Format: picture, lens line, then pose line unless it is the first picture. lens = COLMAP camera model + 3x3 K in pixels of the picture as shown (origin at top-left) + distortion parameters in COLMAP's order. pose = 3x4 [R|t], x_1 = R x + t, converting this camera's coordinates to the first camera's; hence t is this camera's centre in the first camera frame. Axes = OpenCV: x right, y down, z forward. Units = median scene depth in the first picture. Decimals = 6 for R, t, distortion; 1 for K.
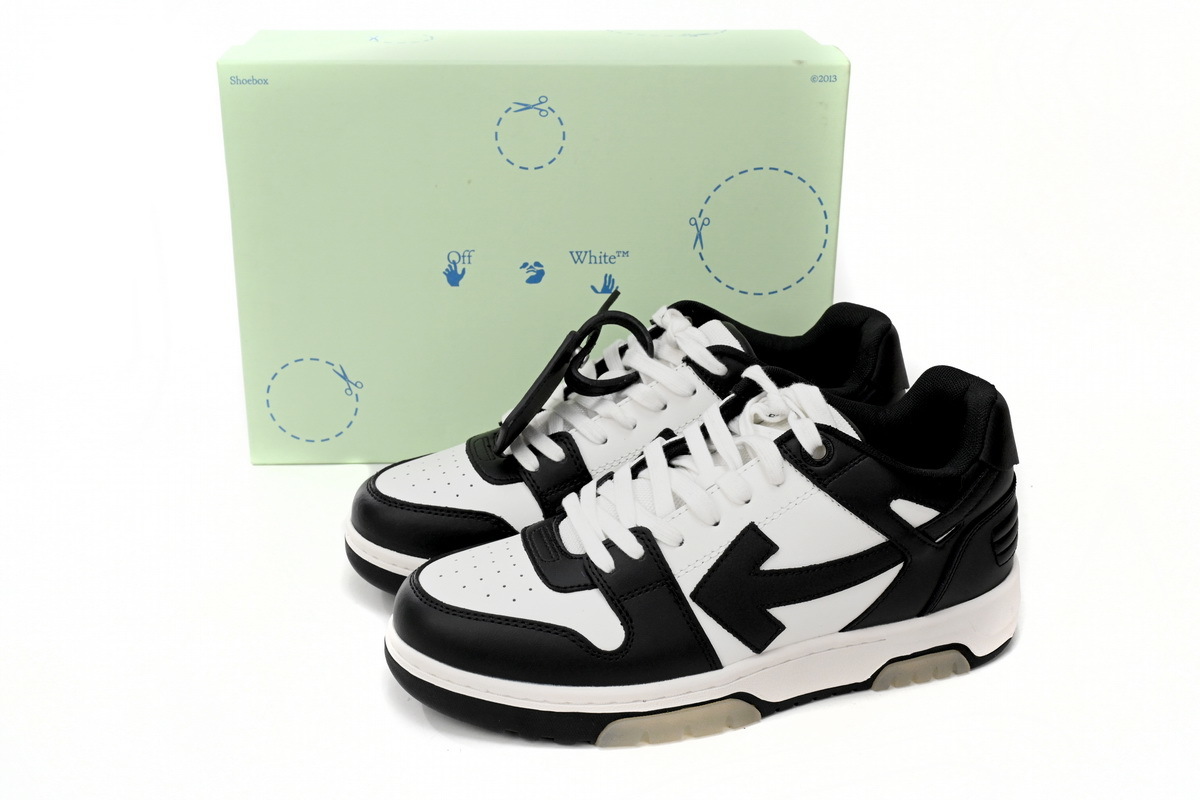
lens RADIAL K [[1499.7, 0, 598.7], [0, 1499.7, 398.9], [0, 0, 1]] dist [0.049547, 0.000000]
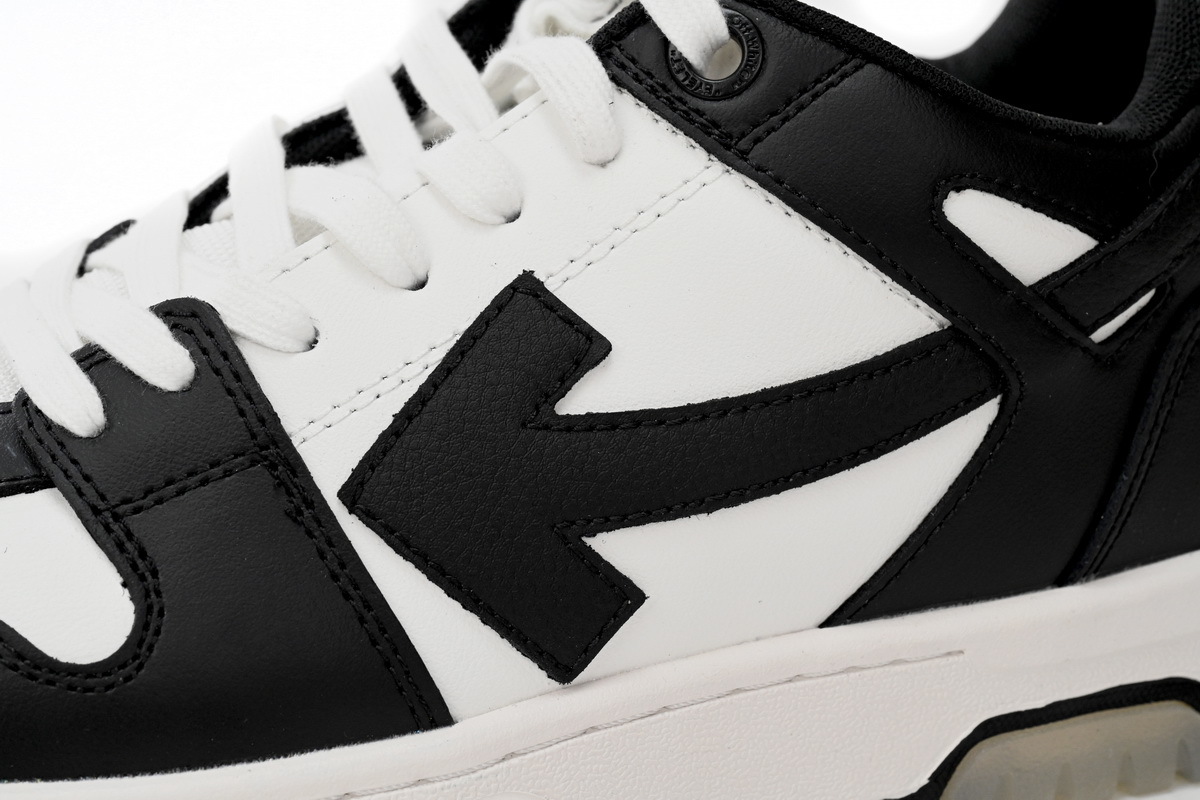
lens RADIAL K [[3178.4, 0, 601.1], [0, 3178.4, 399.5], [0, 0, 1]] dist [-0.081440, 0.000000]
pose [[0.998827, -0.039066, 0.028594, 0.097439], [0.042876, 0.988095, -0.147750, 0.212154], [-0.022481, 0.148803, 0.988611, 0.319095]]
